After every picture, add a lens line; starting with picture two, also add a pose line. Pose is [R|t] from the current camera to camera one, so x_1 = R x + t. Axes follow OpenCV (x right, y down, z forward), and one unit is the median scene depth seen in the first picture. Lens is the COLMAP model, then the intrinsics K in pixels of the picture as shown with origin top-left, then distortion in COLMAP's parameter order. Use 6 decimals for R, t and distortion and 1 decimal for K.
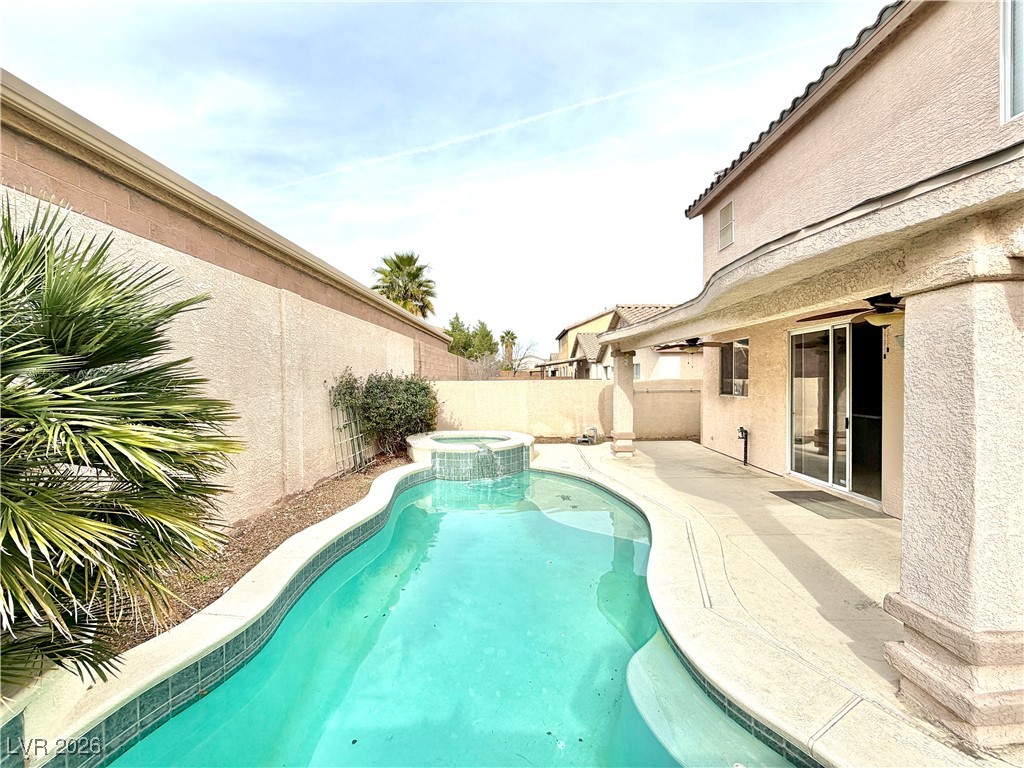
lens RADIAL K [[406.2, 0, 508.1], [0, 406.2, 385.2], [0, 0, 1]] dist [-0.001152, -0.000006]
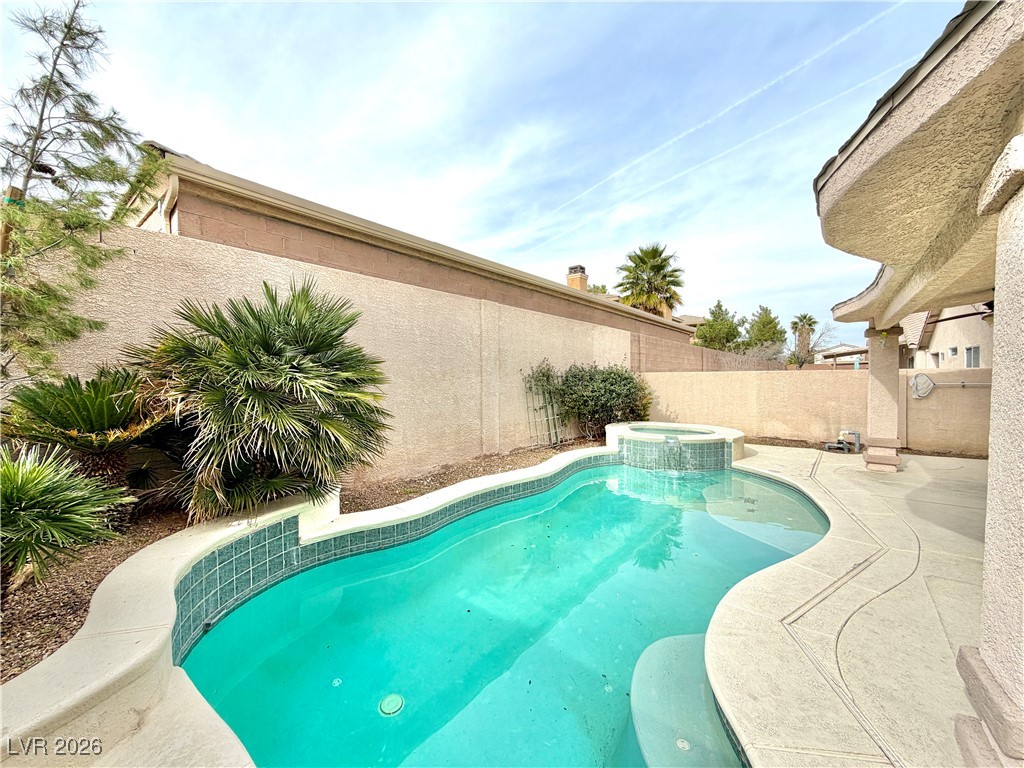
lens RADIAL K [[406.2, 0, 508.1], [0, 406.2, 385.2], [0, 0, 1]] dist [-0.001152, -0.000006]
pose [[0.795821, 0.013395, -0.605384, 0.197096], [-0.008350, 0.999903, 0.011147, 0.017563], [0.605475, -0.003816, 0.795855, -0.007066]]
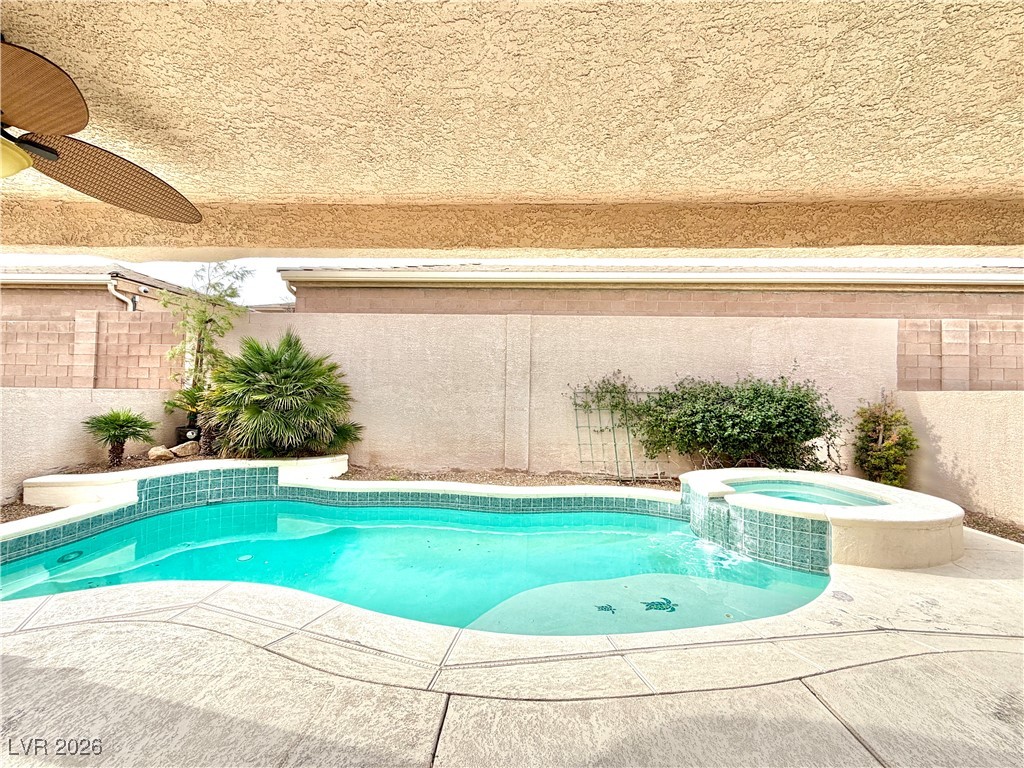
lens RADIAL K [[434.1, 0, 512.0], [0, 434.1, 384.0], [0, 0, 1]] dist [-0.000576, -0.000018]
pose [[-0.017552, -0.016276, -0.999713, 0.541984], [-0.033976, 0.999300, -0.015673, 0.010544], [0.999269, 0.033691, -0.018093, 0.635993]]
